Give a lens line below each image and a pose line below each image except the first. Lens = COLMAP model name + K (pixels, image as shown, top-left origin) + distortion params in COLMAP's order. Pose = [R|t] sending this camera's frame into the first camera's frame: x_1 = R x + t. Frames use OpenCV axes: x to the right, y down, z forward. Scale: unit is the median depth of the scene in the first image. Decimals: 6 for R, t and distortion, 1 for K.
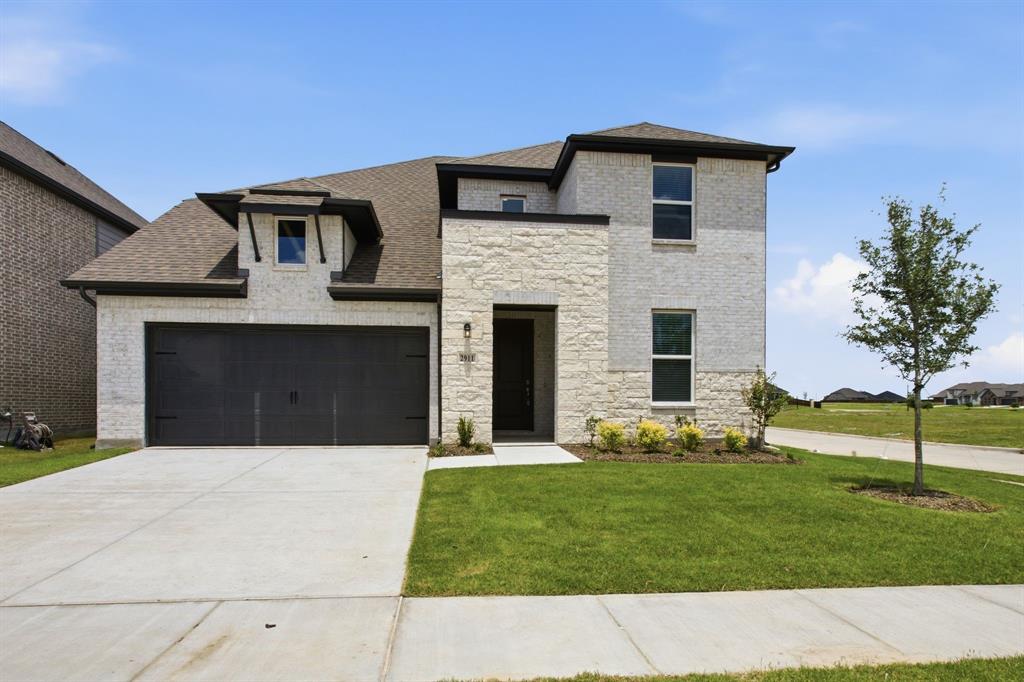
lens RADIAL K [[514.2, 0, 509.4], [0, 514.2, 404.9], [0, 0, 1]] dist [-0.002157, 0.000111]
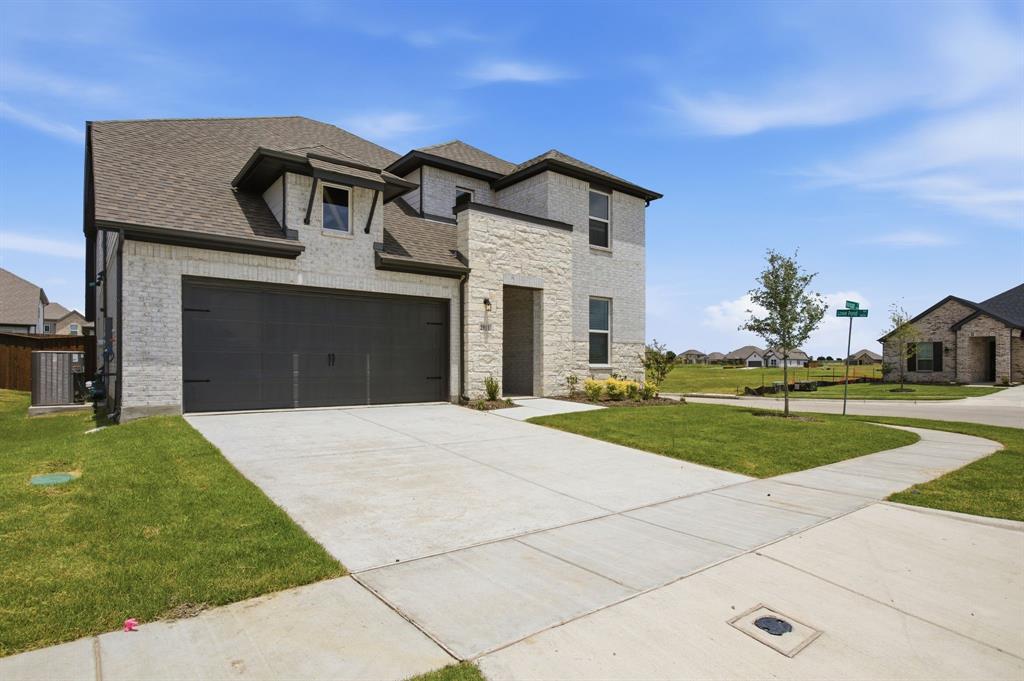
lens RADIAL K [[476.1, 0, 513.2], [0, 476.1, 359.6], [0, 0, 1]] dist [0.000279, -0.000143]
pose [[0.877068, 0.006190, 0.480327, -0.558928], [-0.001434, 0.999946, -0.010268, -0.005099], [-0.480365, 0.008317, 0.877029, -0.007452]]
